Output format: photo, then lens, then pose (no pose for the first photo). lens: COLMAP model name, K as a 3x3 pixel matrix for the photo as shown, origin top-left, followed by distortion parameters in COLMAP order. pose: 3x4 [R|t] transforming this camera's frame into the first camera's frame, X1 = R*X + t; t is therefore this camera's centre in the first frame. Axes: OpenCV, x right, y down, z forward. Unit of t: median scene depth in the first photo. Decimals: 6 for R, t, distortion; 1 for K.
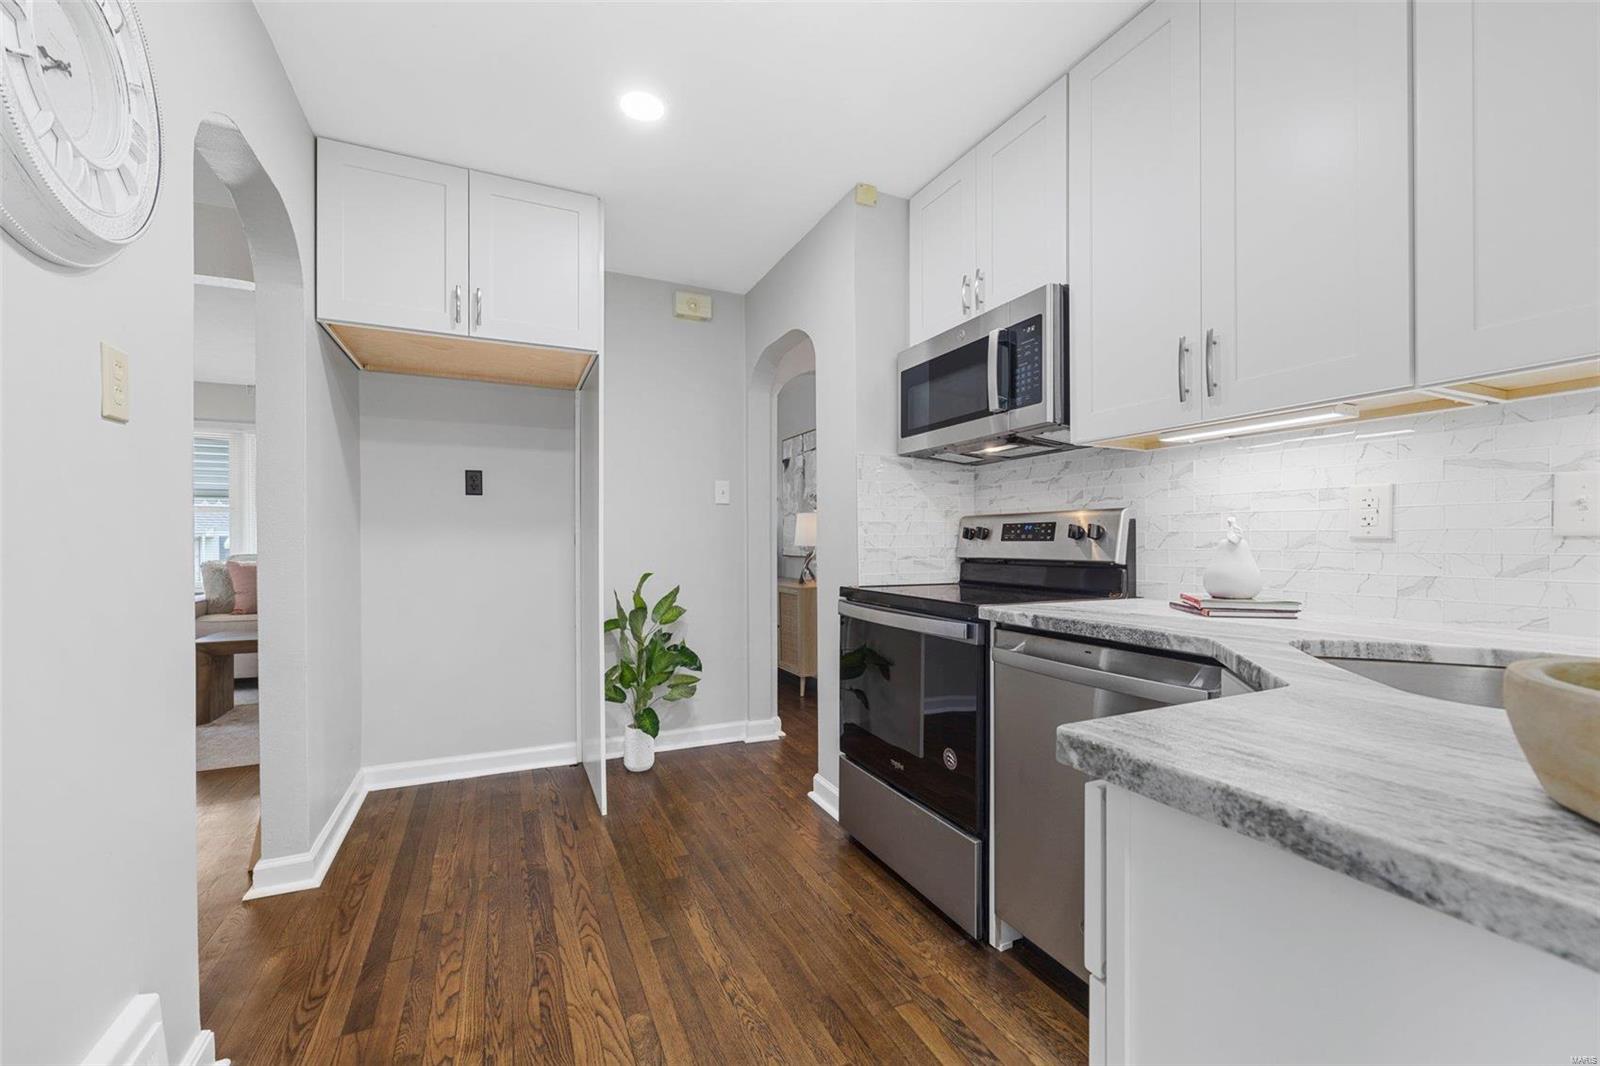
lens RADIAL K [[658.4, 0, 790.4], [0, 658.4, 539.3], [0, 0, 1]] dist [0.003761, 0.000827]
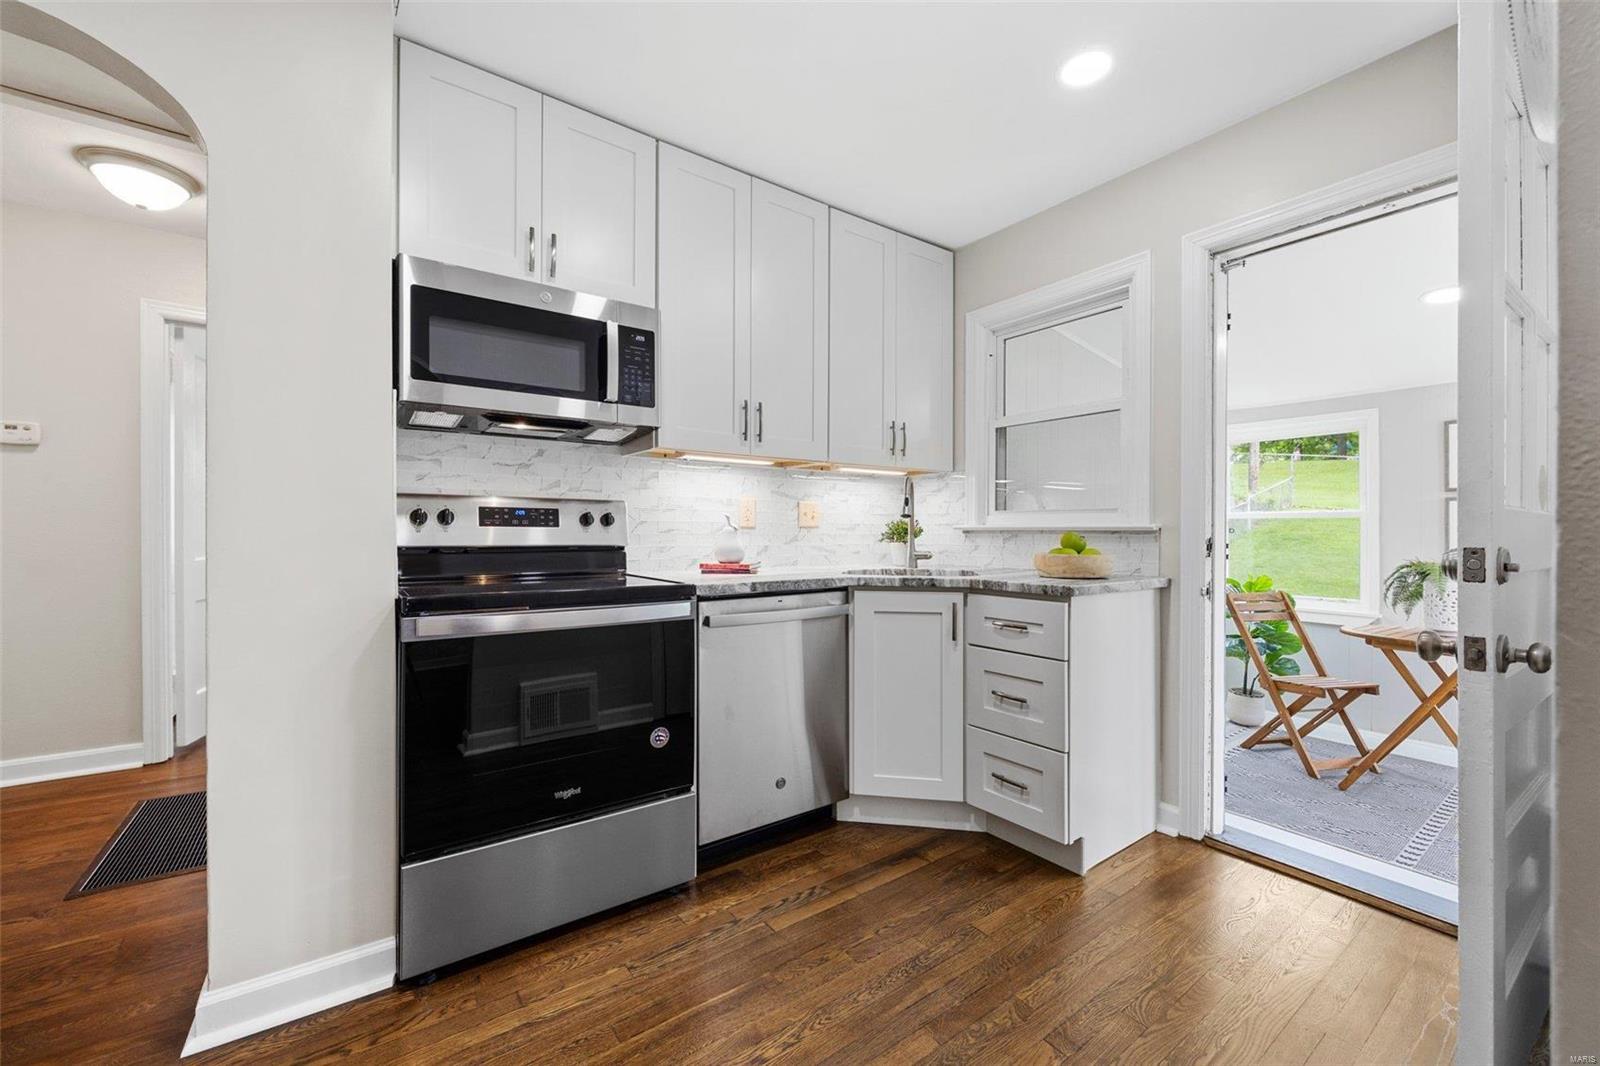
lens RADIAL K [[658.4, 0, 798.6], [0, 658.4, 525.8], [0, 0, 1]] dist [0.003761, 0.000827]
pose [[-0.210612, 0.007226, 0.977543, -0.790307], [-0.007405, 0.999932, -0.008987, 0.008544], [-0.977542, -0.009131, -0.210545, 0.974511]]
